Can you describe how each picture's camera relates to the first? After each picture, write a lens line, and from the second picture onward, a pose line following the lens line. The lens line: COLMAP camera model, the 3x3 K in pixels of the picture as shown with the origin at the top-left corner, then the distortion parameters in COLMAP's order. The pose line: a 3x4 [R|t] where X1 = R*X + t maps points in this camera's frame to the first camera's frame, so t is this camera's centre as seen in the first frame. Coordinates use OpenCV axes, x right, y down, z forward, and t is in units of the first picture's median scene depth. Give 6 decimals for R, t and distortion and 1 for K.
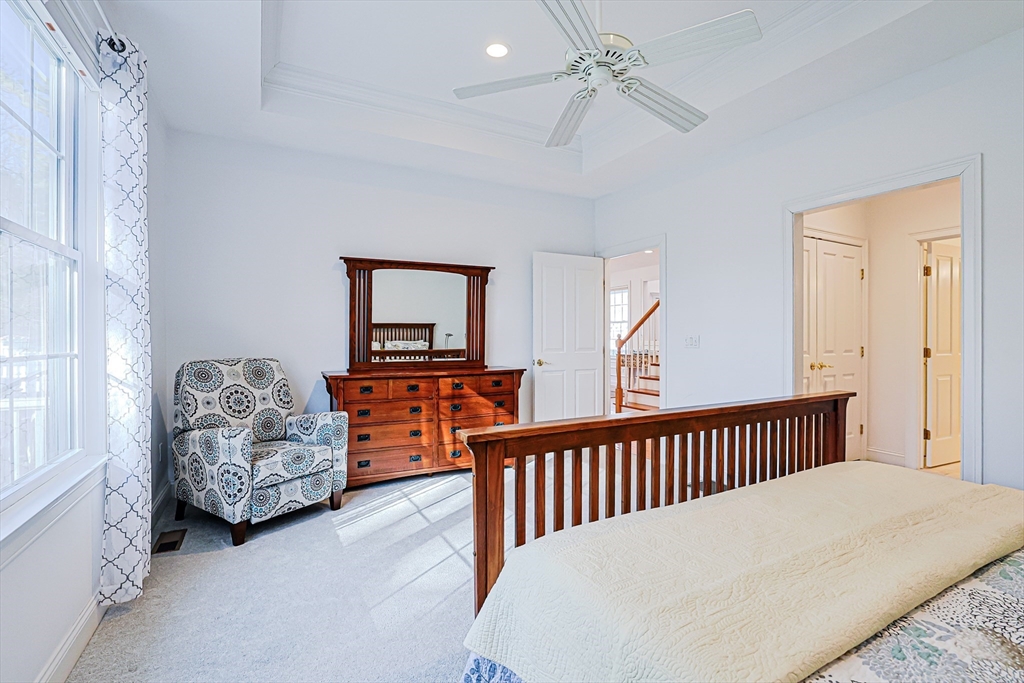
lens RADIAL K [[473.6, 0, 513.6], [0, 473.6, 344.0], [0, 0, 1]] dist [-0.037702, 0.007346]
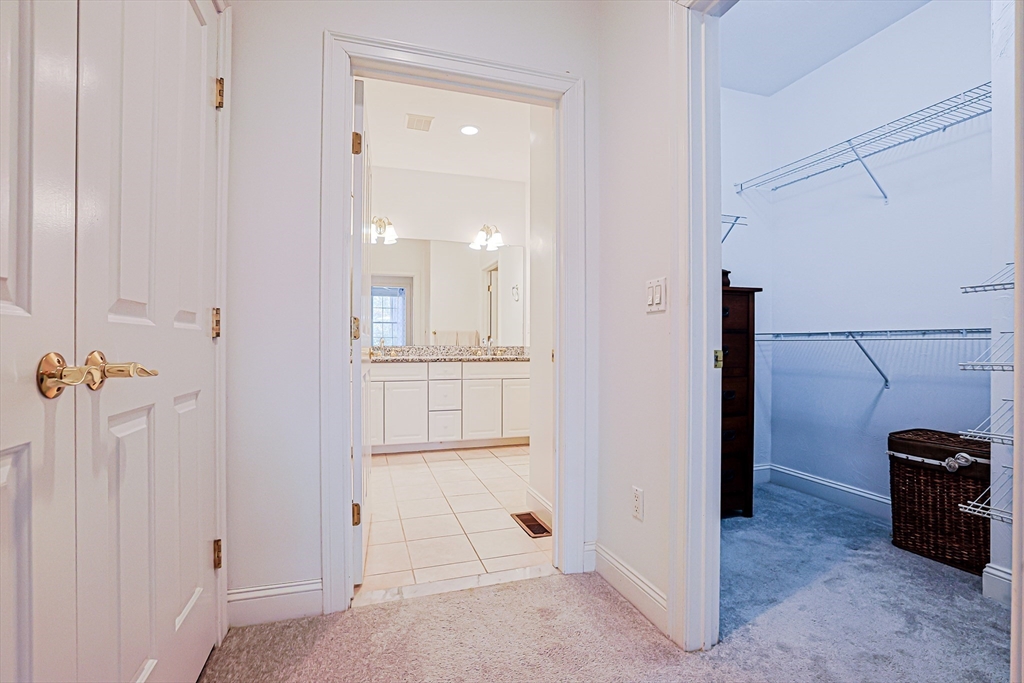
lens RADIAL K [[473.6, 0, 515.7], [0, 473.6, 346.1], [0, 0, 1]] dist [-0.037702, 0.007346]
pose [[0.182285, 0.001721, 0.983244, 0.486819], [0.004023, 0.999989, -0.002496, 0.036741], [-0.983237, 0.004411, 0.182276, 0.769738]]
